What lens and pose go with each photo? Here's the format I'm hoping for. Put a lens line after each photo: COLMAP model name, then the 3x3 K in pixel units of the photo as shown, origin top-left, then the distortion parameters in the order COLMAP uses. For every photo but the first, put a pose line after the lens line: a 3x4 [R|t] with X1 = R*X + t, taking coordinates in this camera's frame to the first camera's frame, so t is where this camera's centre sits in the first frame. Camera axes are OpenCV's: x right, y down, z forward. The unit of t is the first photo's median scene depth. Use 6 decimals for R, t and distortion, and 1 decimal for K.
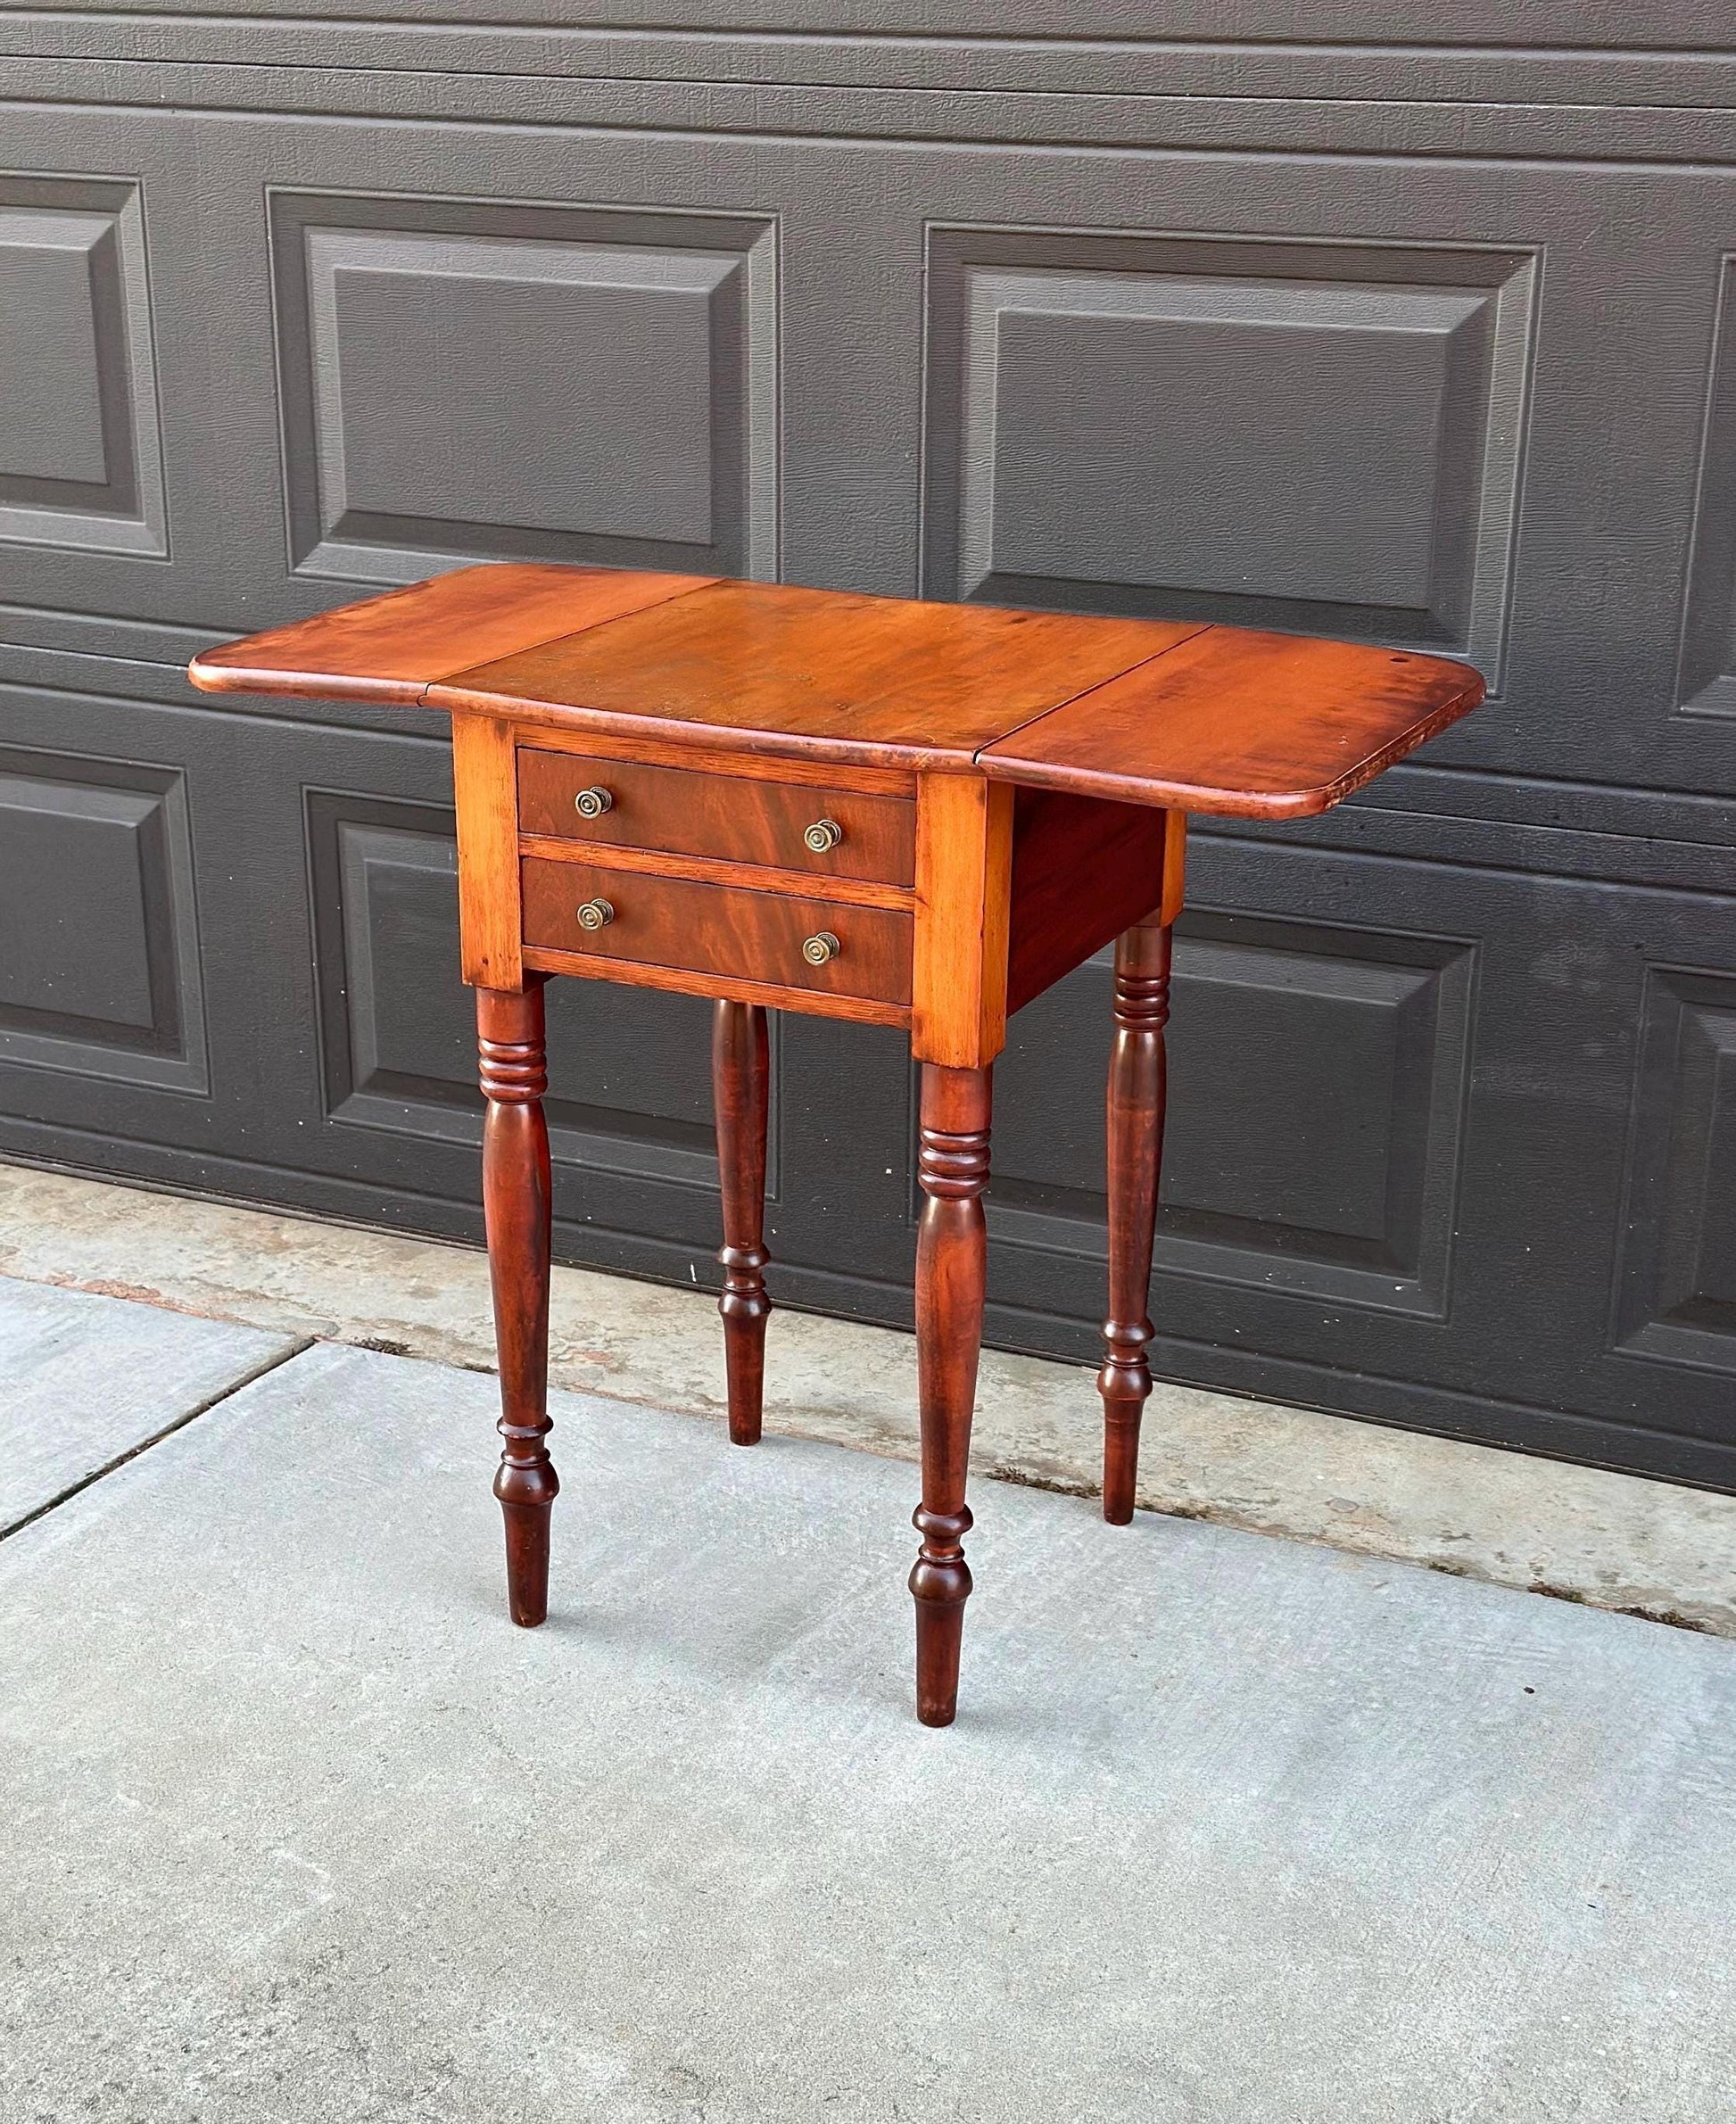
lens RADIAL K [[3315.9, 0, 849.2], [0, 3315.9, 1167.7], [0, 0, 1]] dist [0.140871, 0.000000]
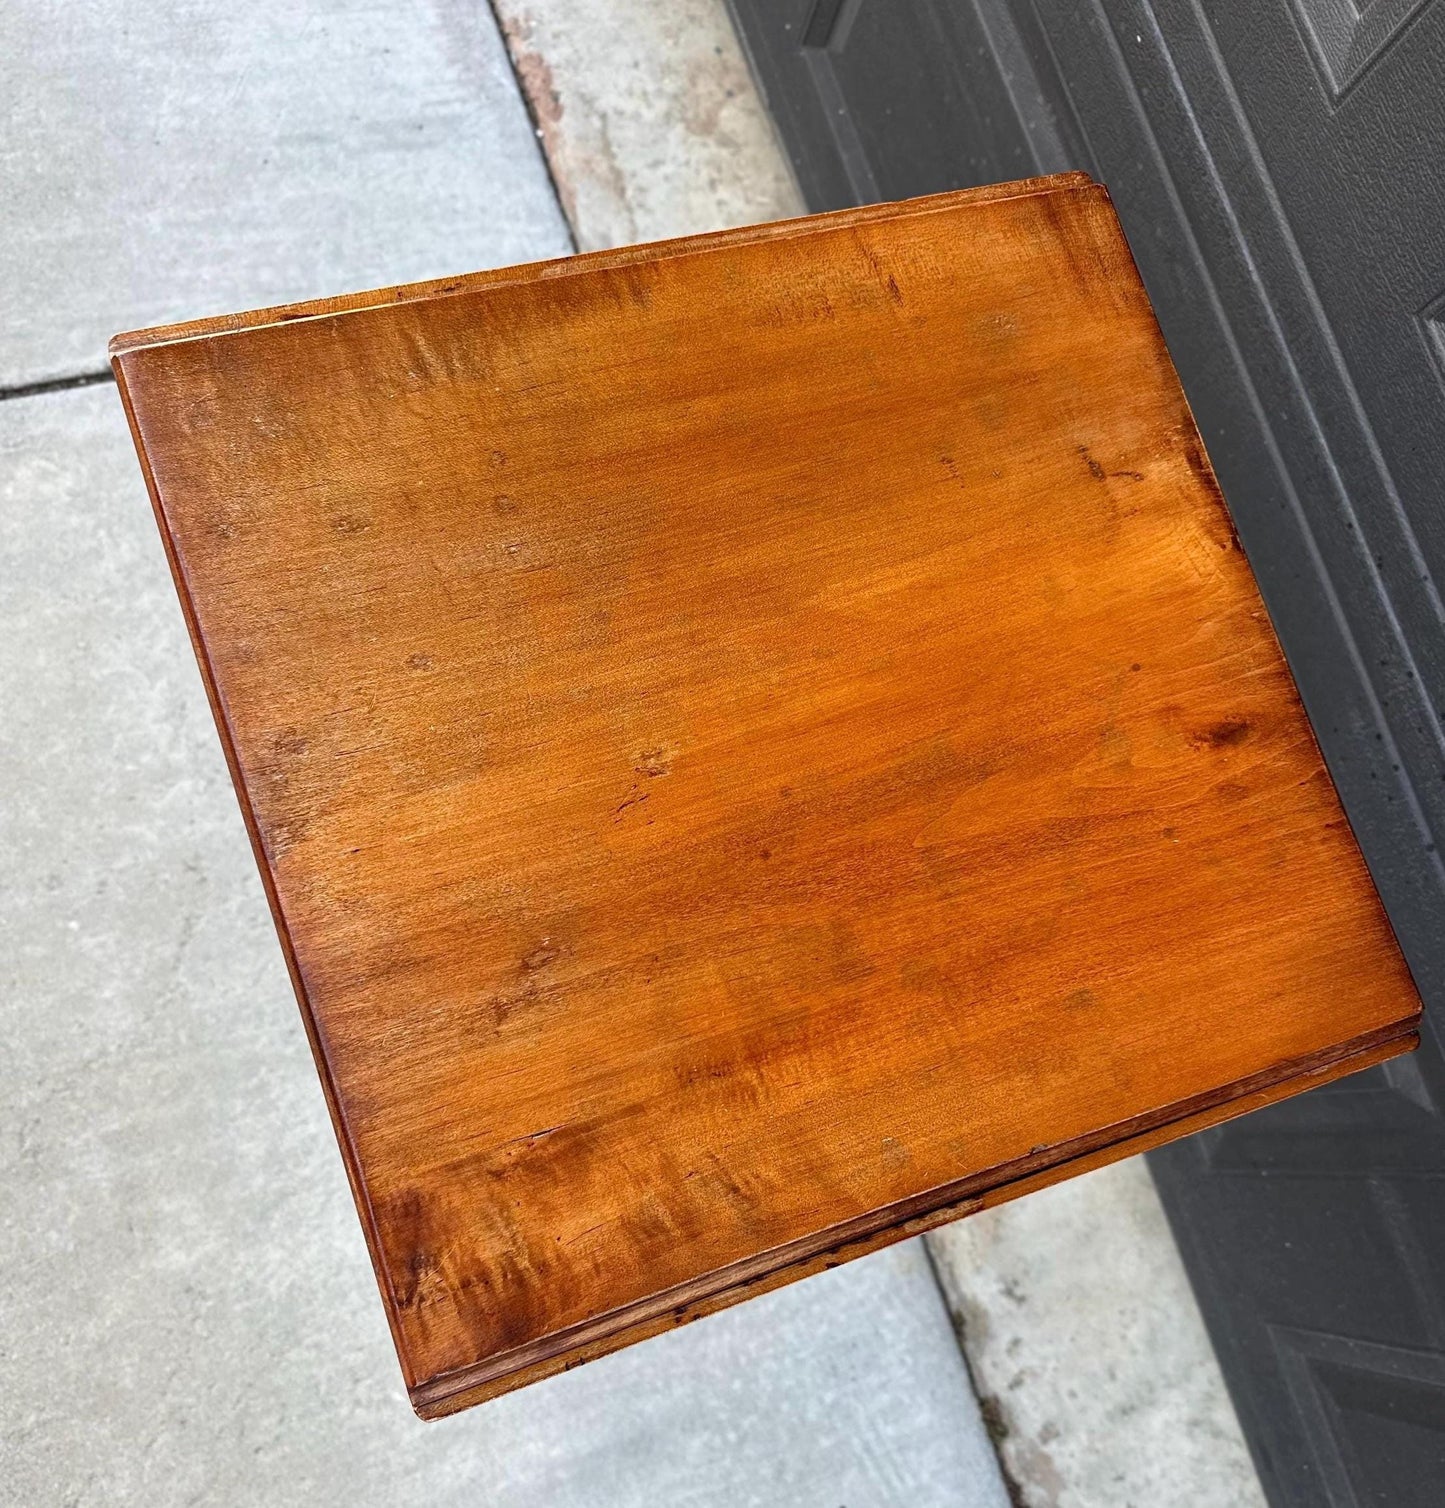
lens RADIAL K [[1412.2, 0, 720.6], [0, 1412.2, 876.1], [0, 0, 1]] dist [0.001631, 0.000000]
pose [[0.683051, 0.730369, 0.001623, 0.008171], [-0.440407, 0.410100, 0.798662, -0.315360], [0.582652, -0.546241, 0.601778, 0.791204]]
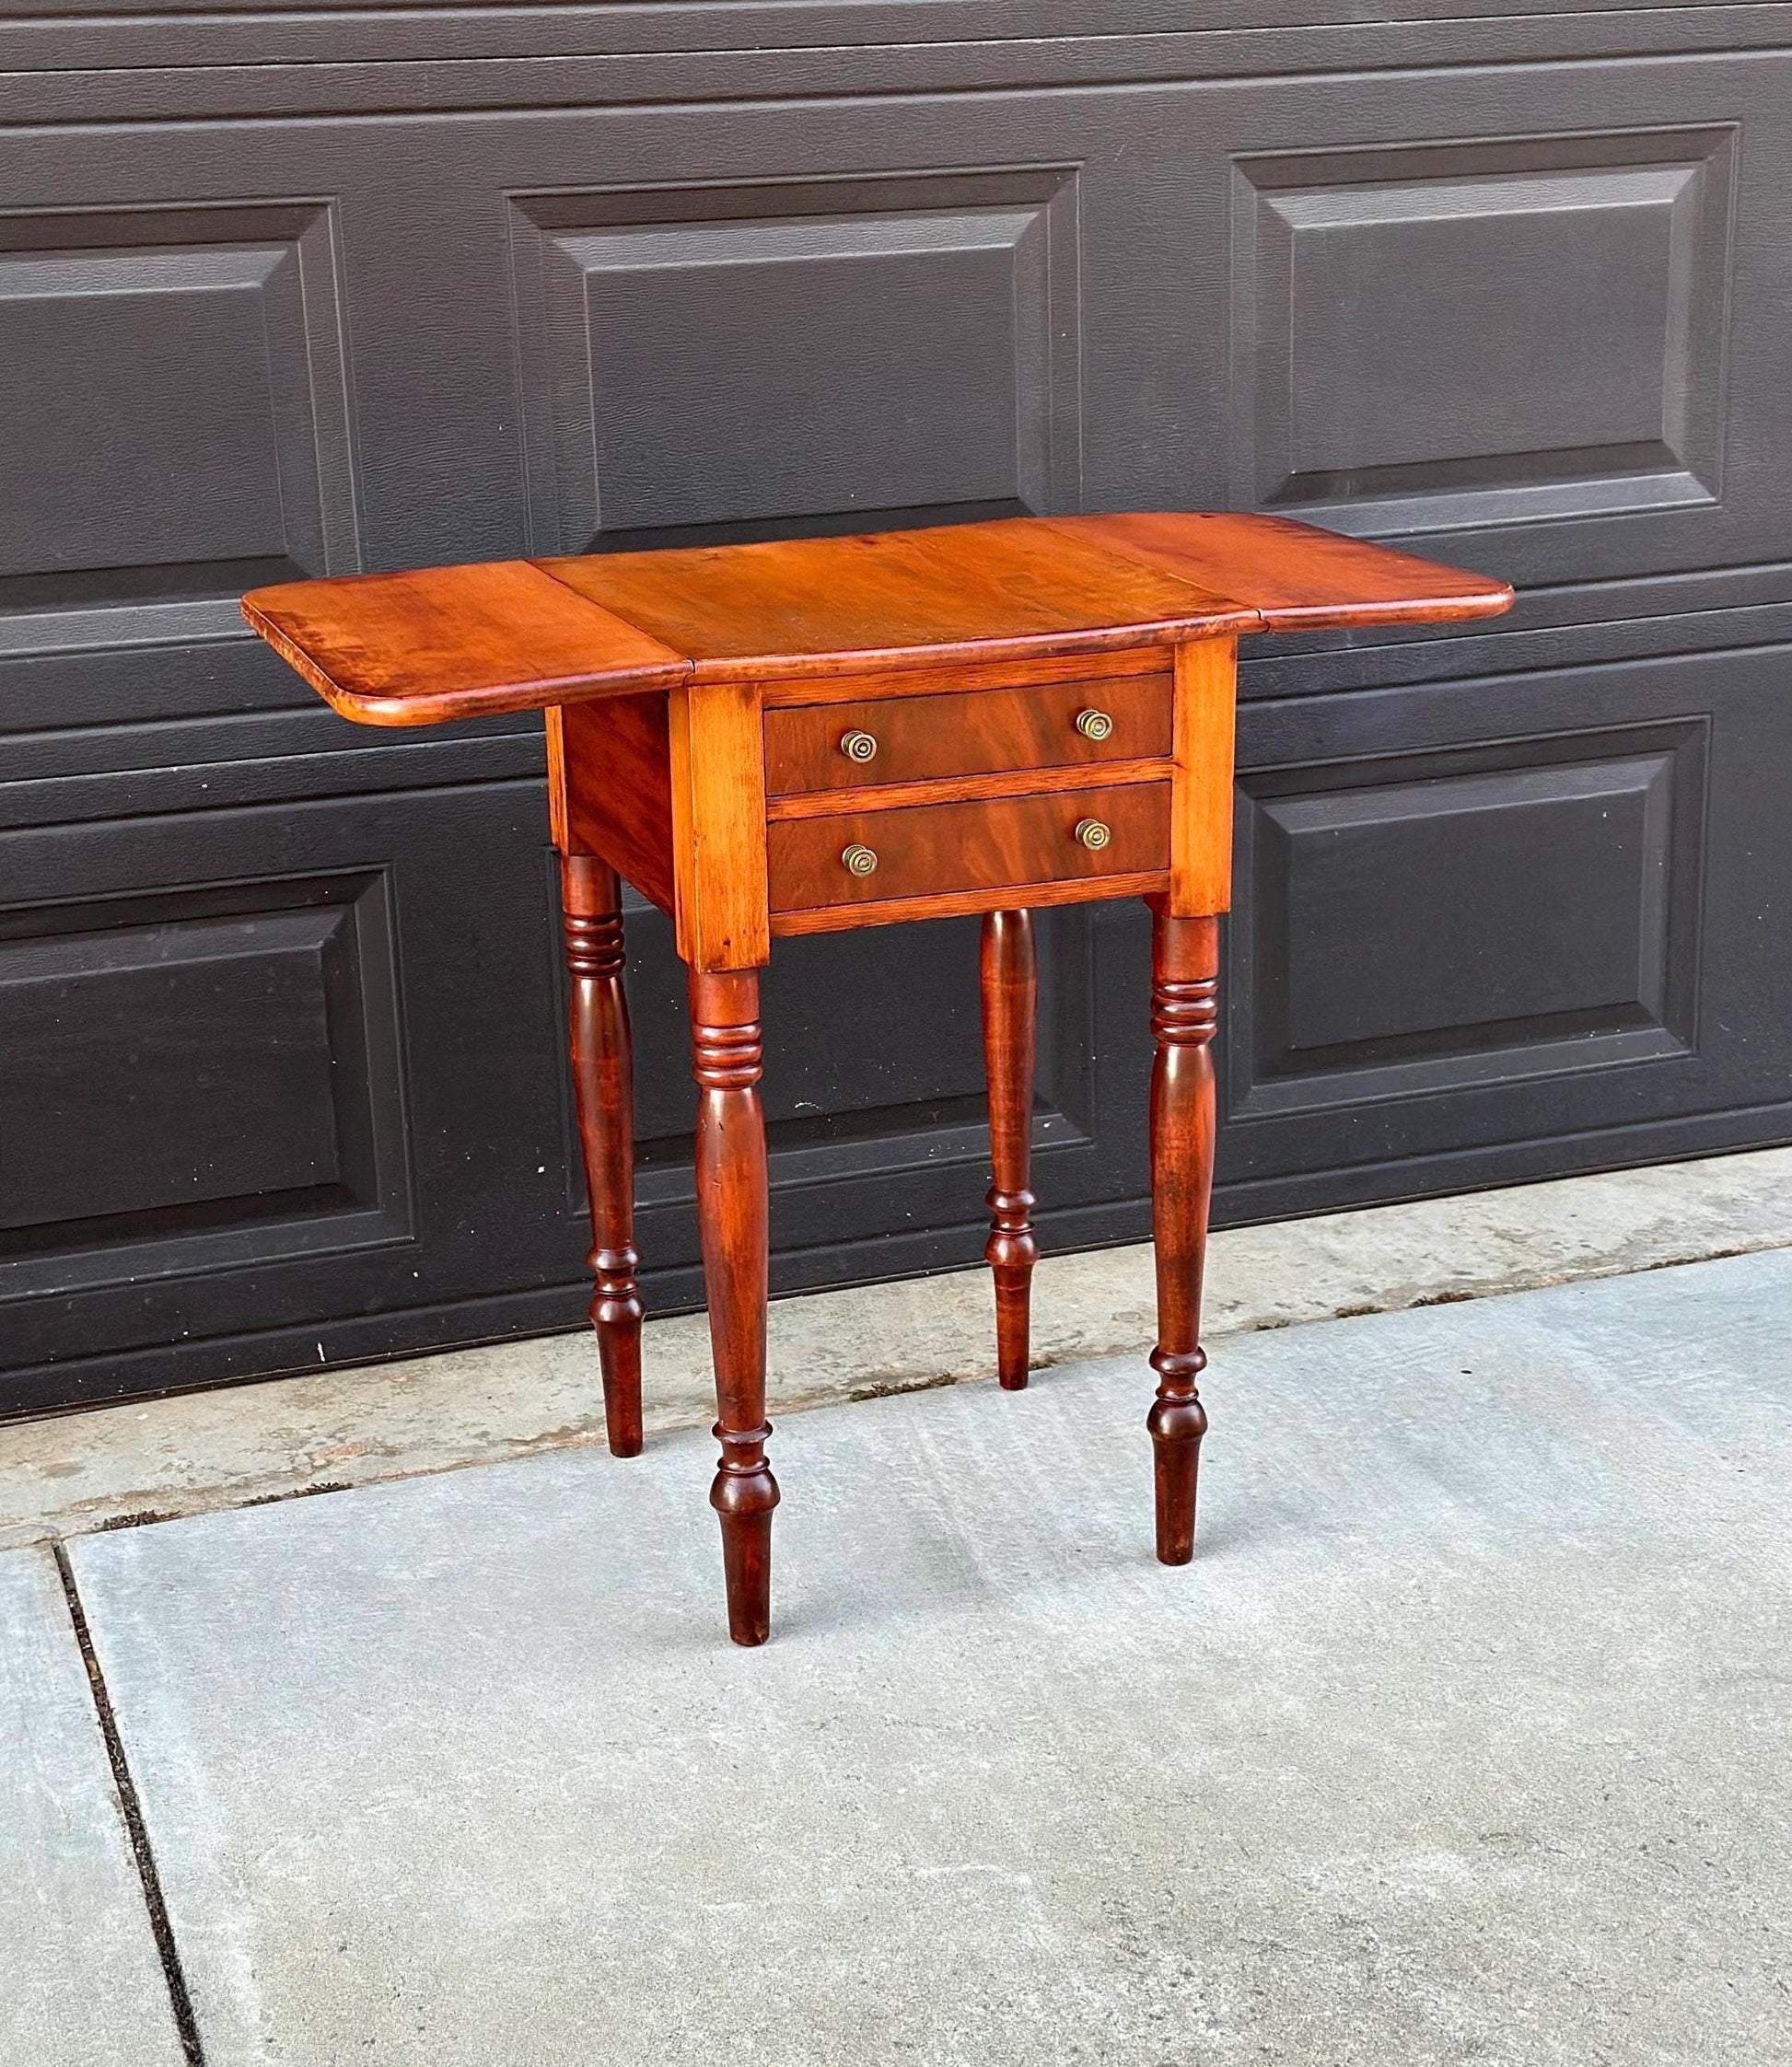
lens RADIAL K [[3581.6, 0, 915.3], [0, 3581.6, 1068.8], [0, 0, 1]] dist [0.149476, 0.000000]
pose [[0.695985, -0.241316, 0.676292, -0.739299], [0.279884, 0.958515, 0.053985, -0.064144], [-0.661263, 0.151711, 0.734653, 0.195953]]
